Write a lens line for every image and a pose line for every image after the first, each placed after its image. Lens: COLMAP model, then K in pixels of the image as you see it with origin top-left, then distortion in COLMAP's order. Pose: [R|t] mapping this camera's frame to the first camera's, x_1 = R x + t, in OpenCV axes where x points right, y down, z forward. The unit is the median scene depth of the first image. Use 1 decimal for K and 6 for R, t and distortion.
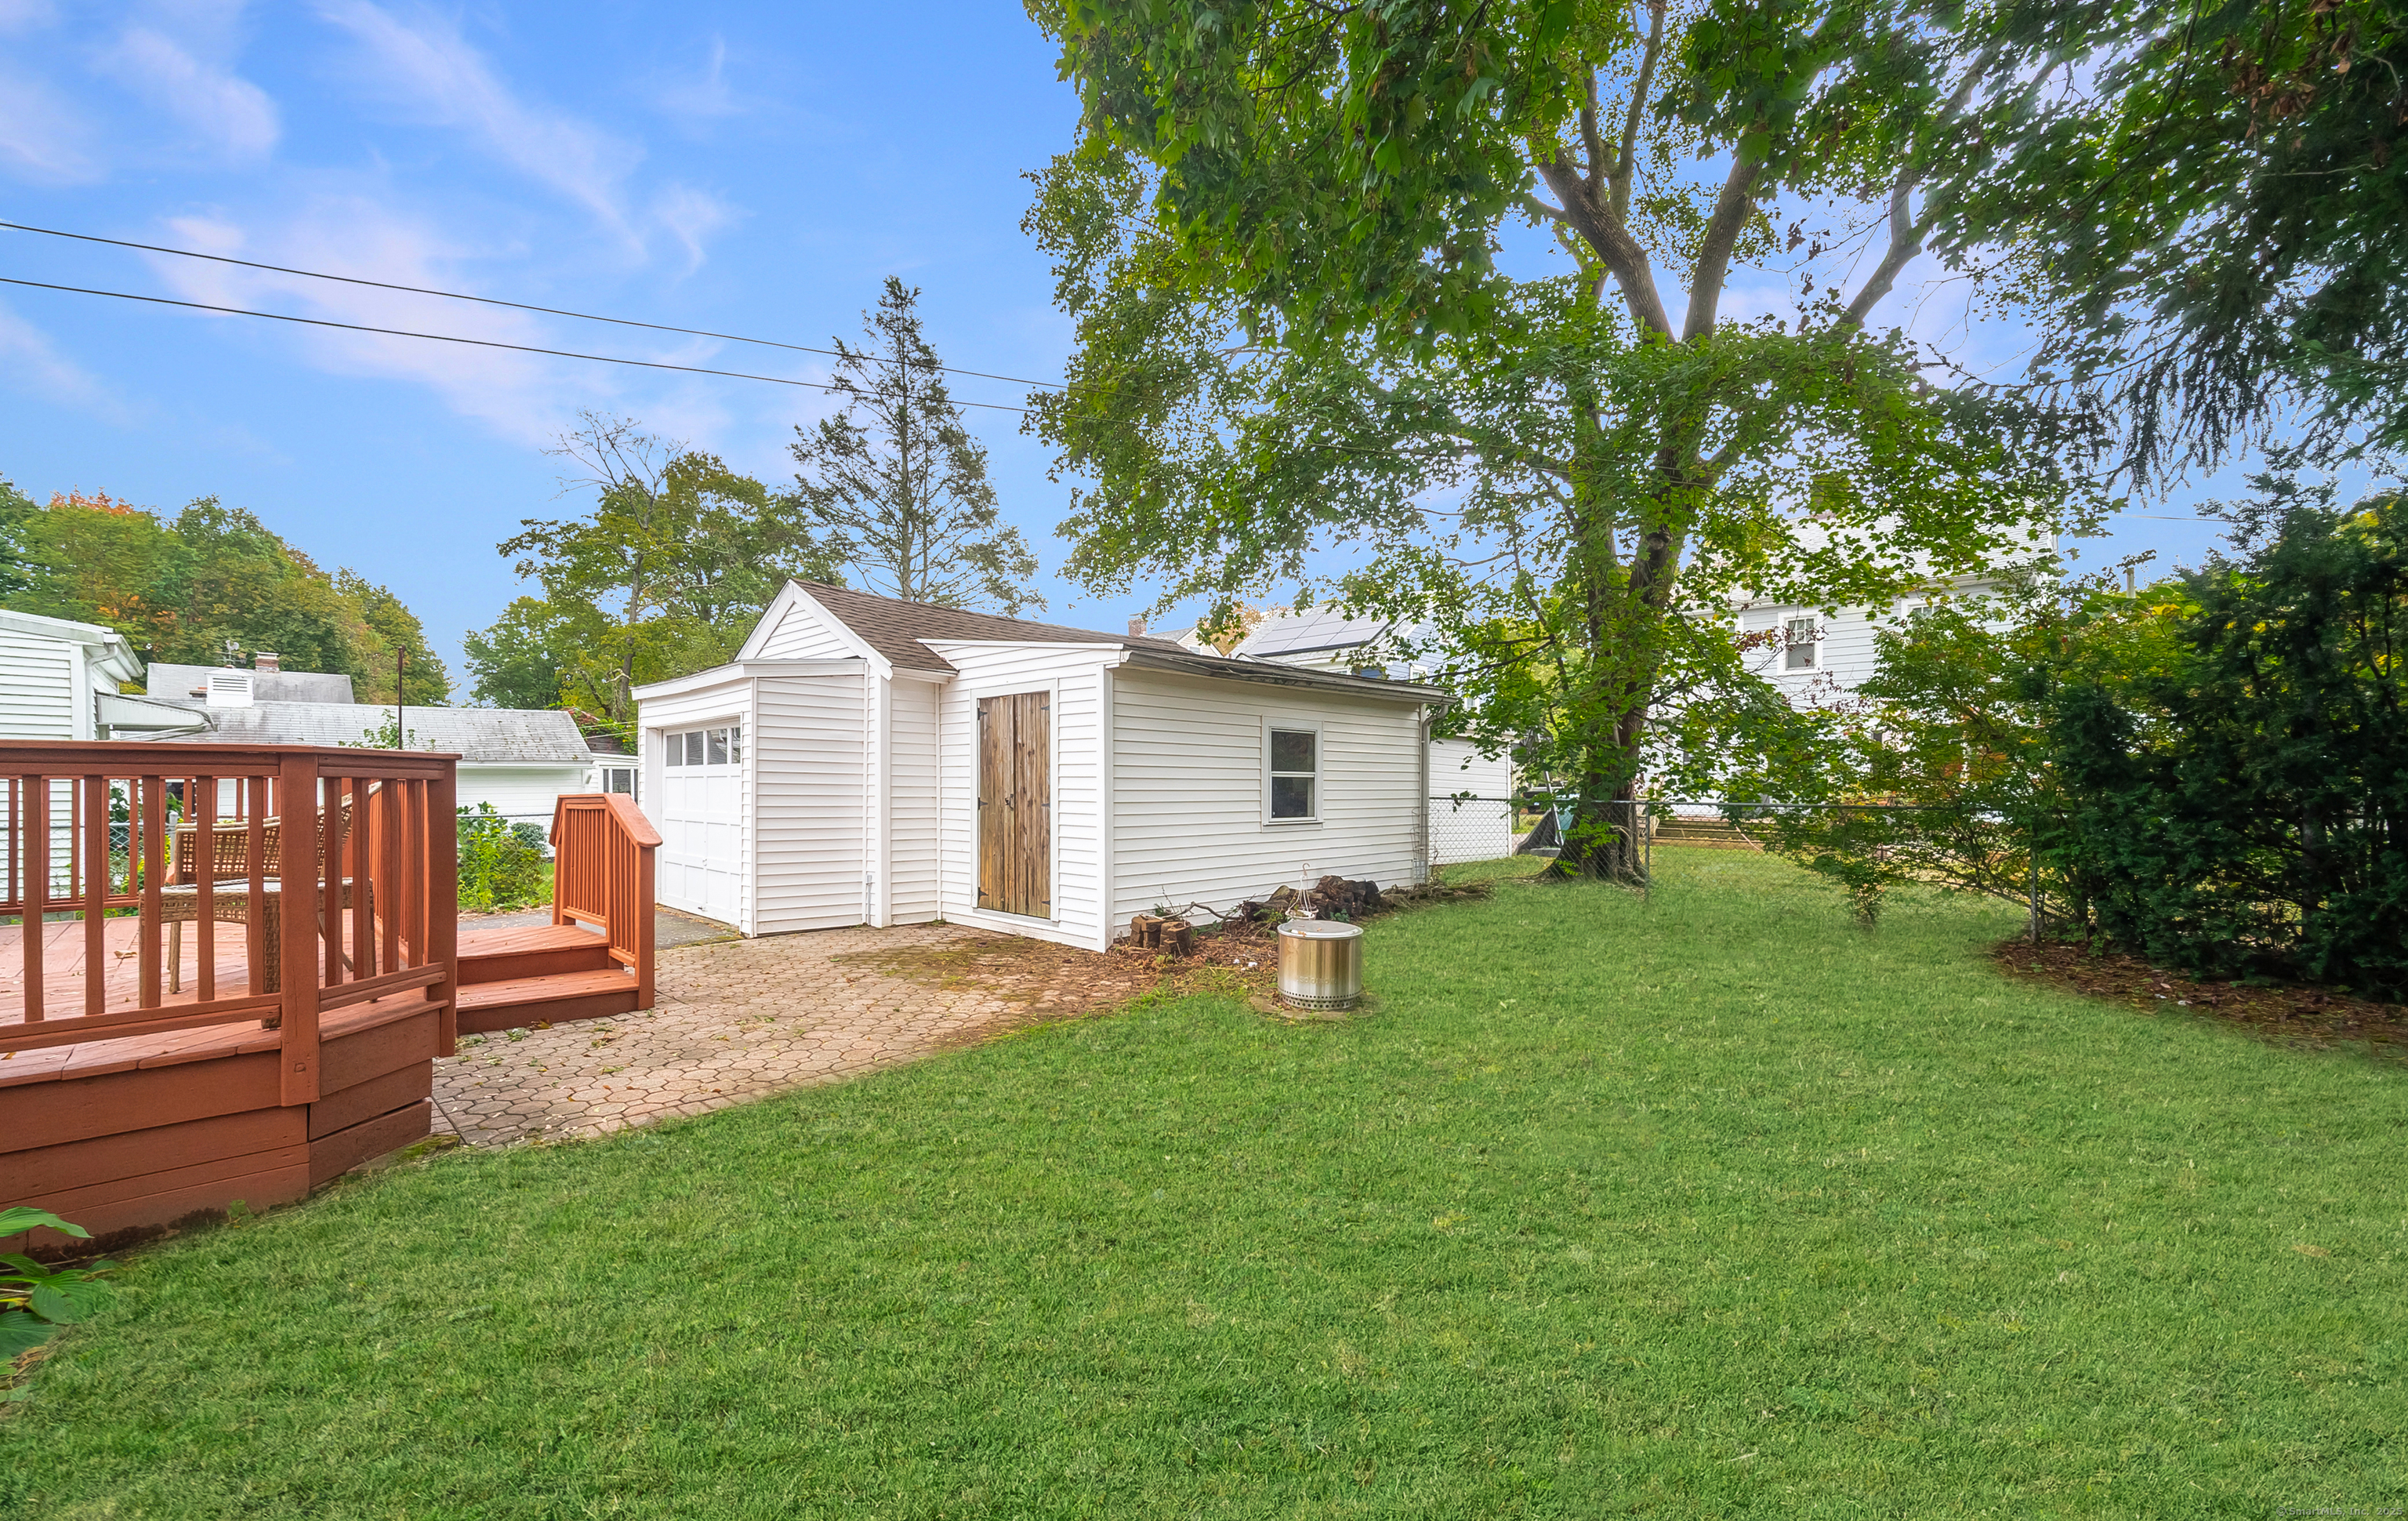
lens RADIAL K [[943.7, 0, 1201.8], [0, 943.7, 815.7], [0, 0, 1]] dist [0.000666, 0.000237]
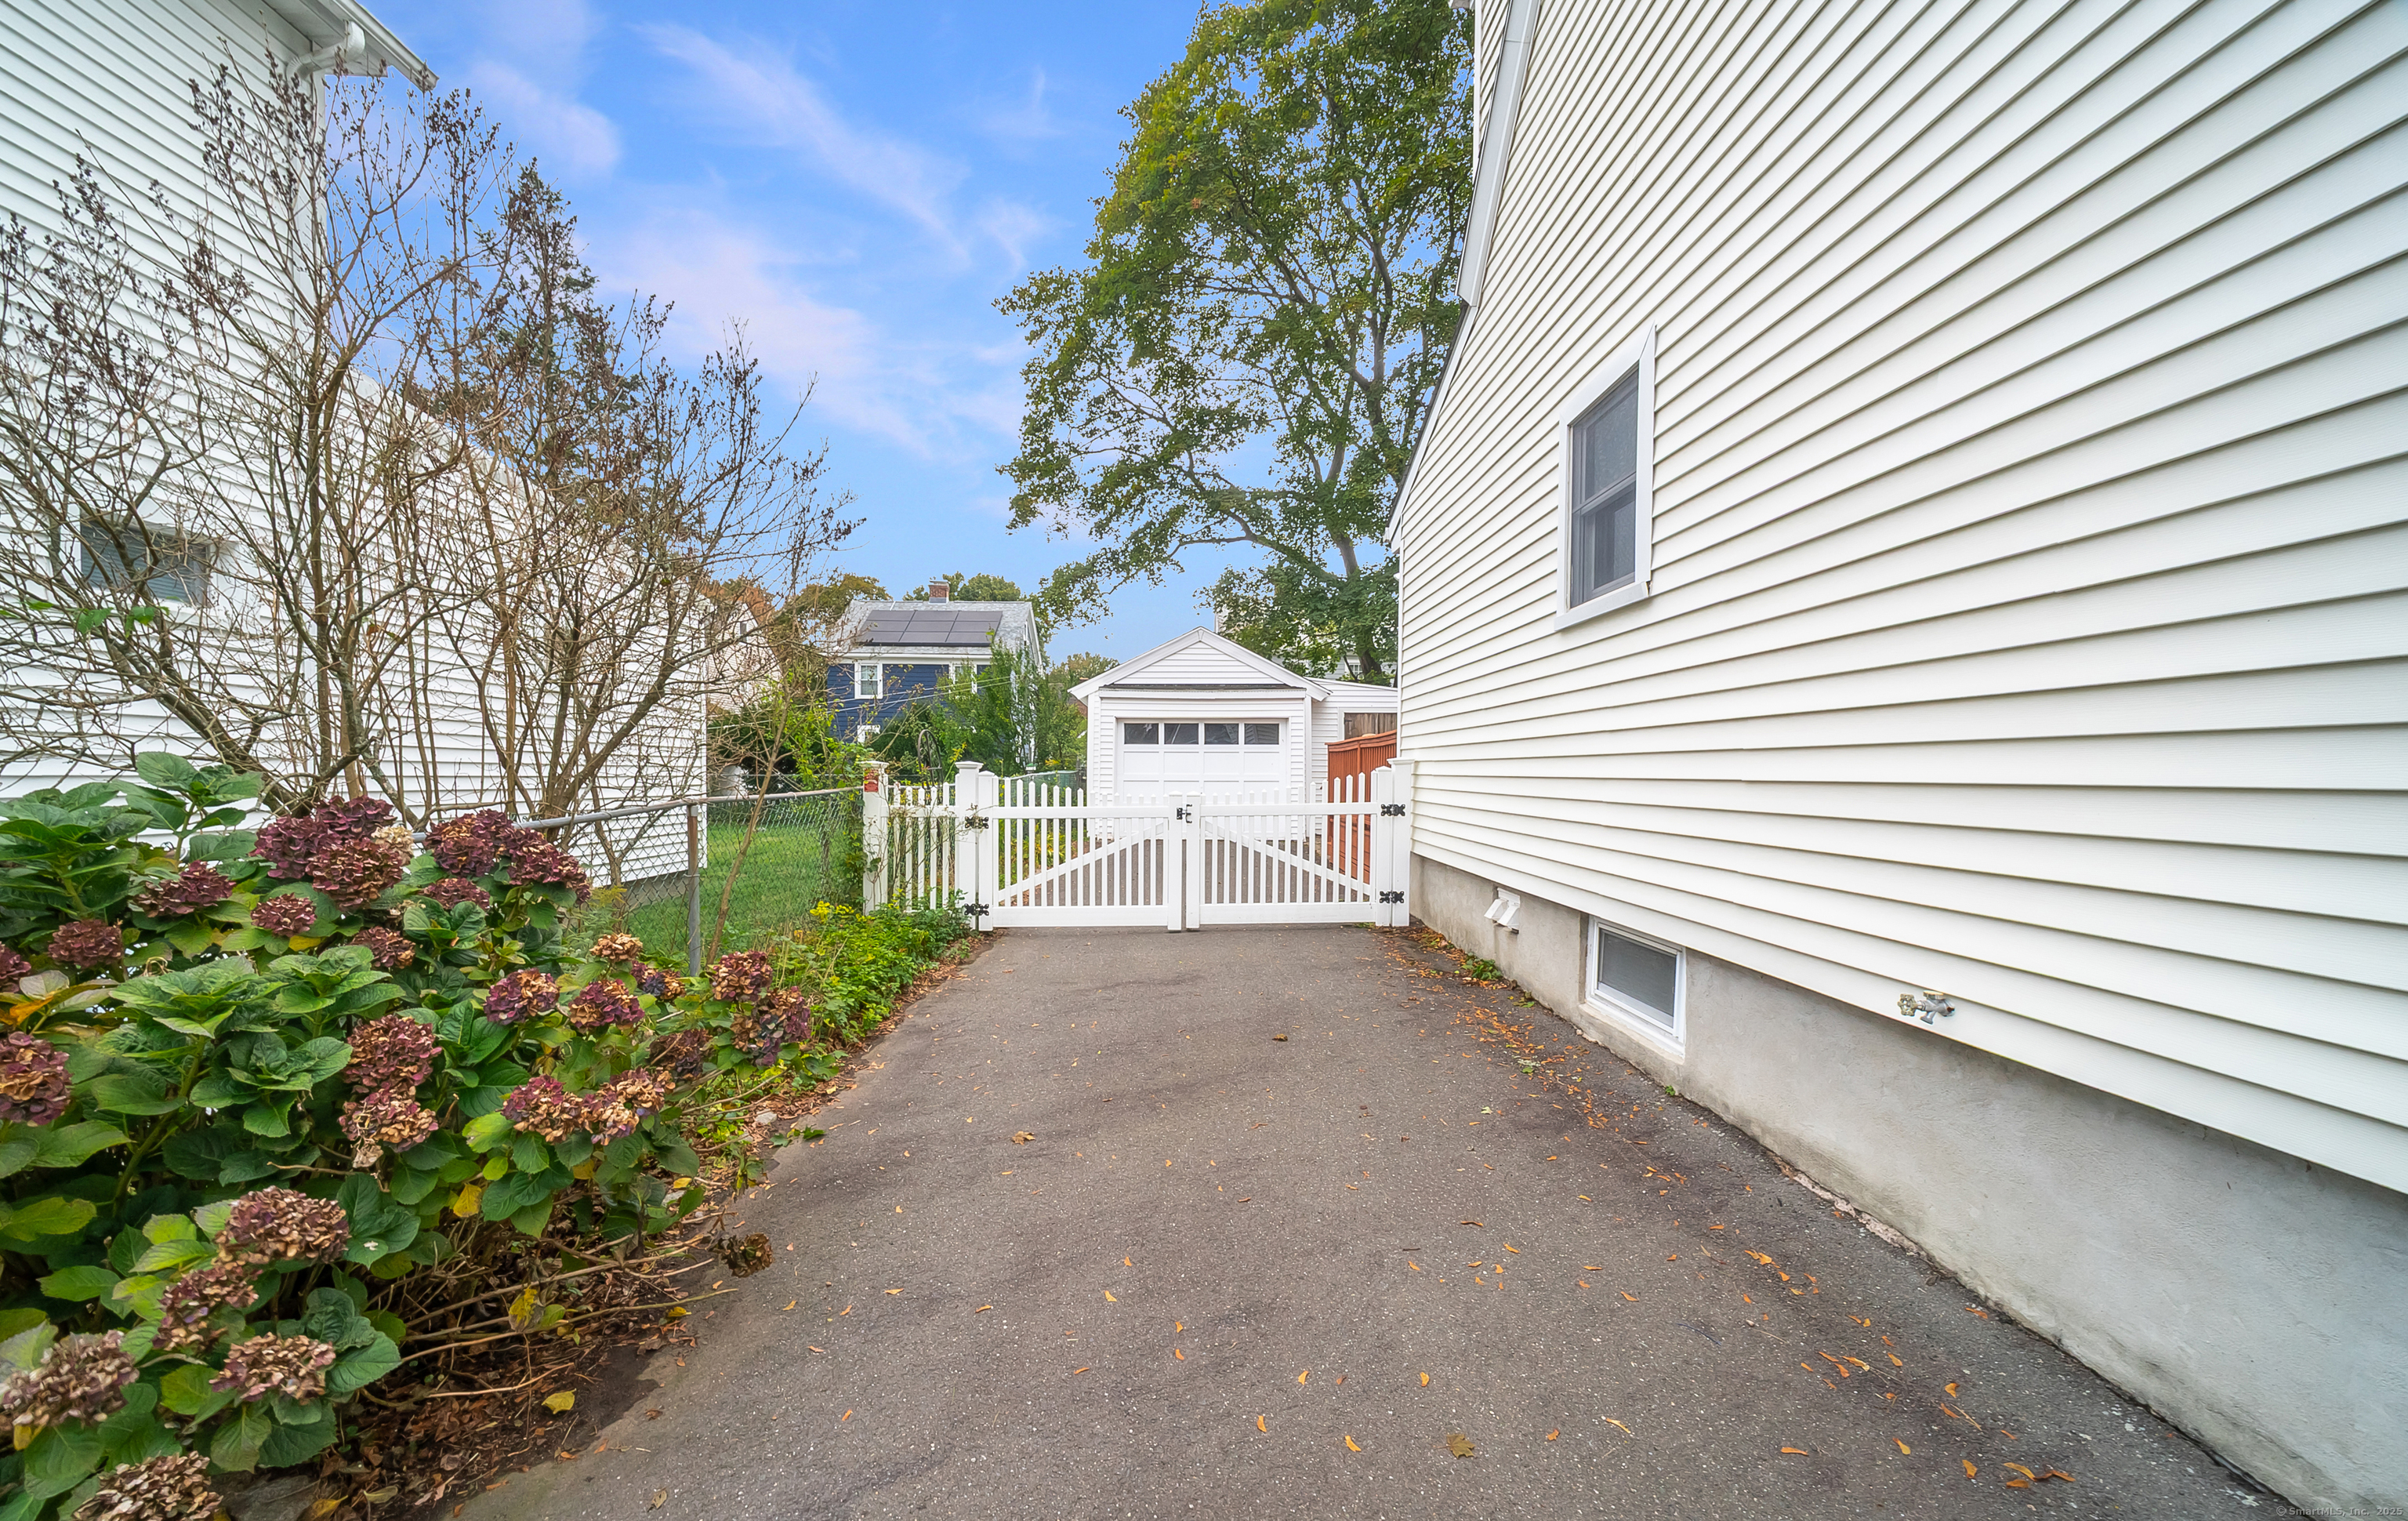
lens RADIAL K [[943.7, 0, 1201.8], [0, 943.7, 815.7], [0, 0, 1]] dist [0.000666, 0.000237]
pose [[0.695817, -0.036853, 0.717273, -1.812219], [0.024343, 0.999319, 0.027730, 0.022387], [-0.717807, -0.001835, 0.696240, -0.111768]]
